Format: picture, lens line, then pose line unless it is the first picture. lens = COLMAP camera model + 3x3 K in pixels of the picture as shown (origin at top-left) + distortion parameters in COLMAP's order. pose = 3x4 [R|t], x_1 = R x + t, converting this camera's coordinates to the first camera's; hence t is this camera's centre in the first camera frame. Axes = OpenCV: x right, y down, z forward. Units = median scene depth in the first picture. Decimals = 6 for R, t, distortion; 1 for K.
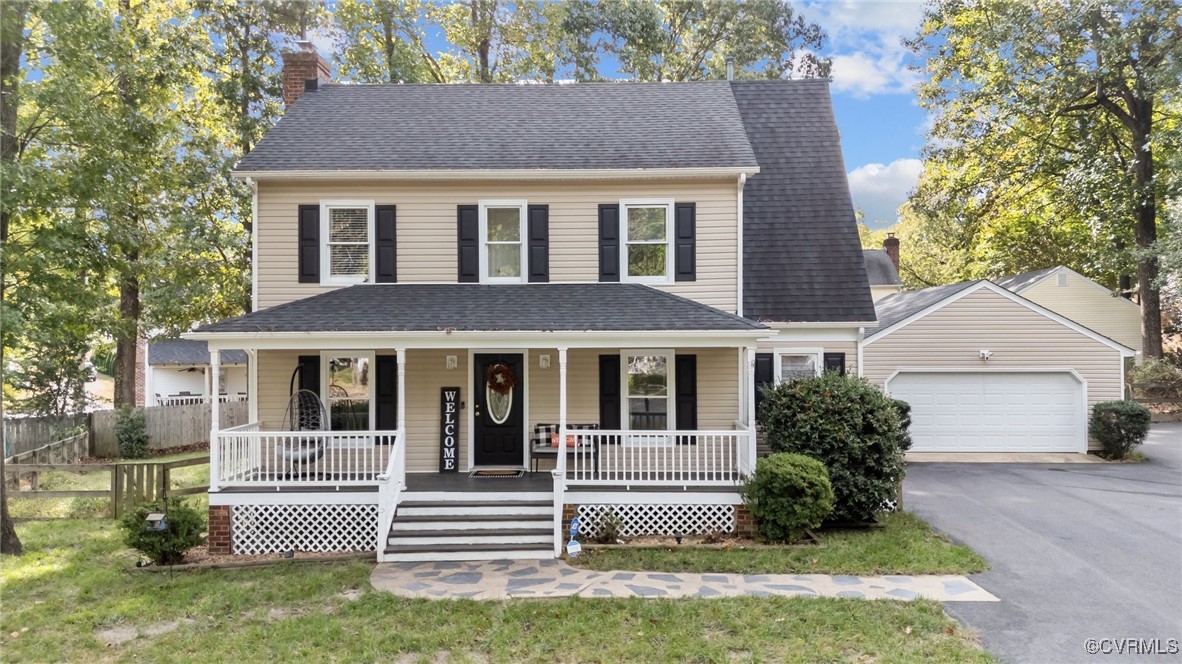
lens RADIAL K [[830.9, 0, 591.0], [0, 830.9, 332.0], [0, 0, 1]] dist [0.074713, -0.005235]
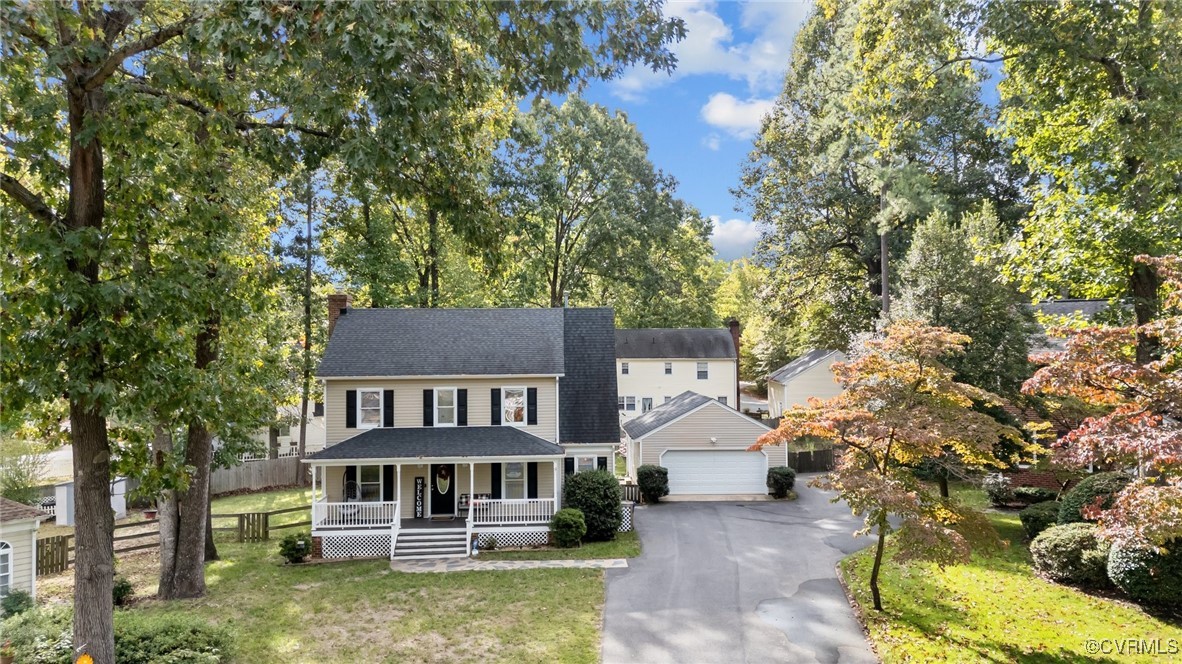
lens RADIAL K [[830.9, 0, 591.0], [0, 830.9, 332.0], [0, 0, 1]] dist [0.074713, -0.005235]
pose [[0.997661, -0.001500, 0.068335, 0.123086], [0.002229, 0.999941, -0.010596, -0.285620], [-0.068315, 0.010723, 0.997606, -1.173118]]
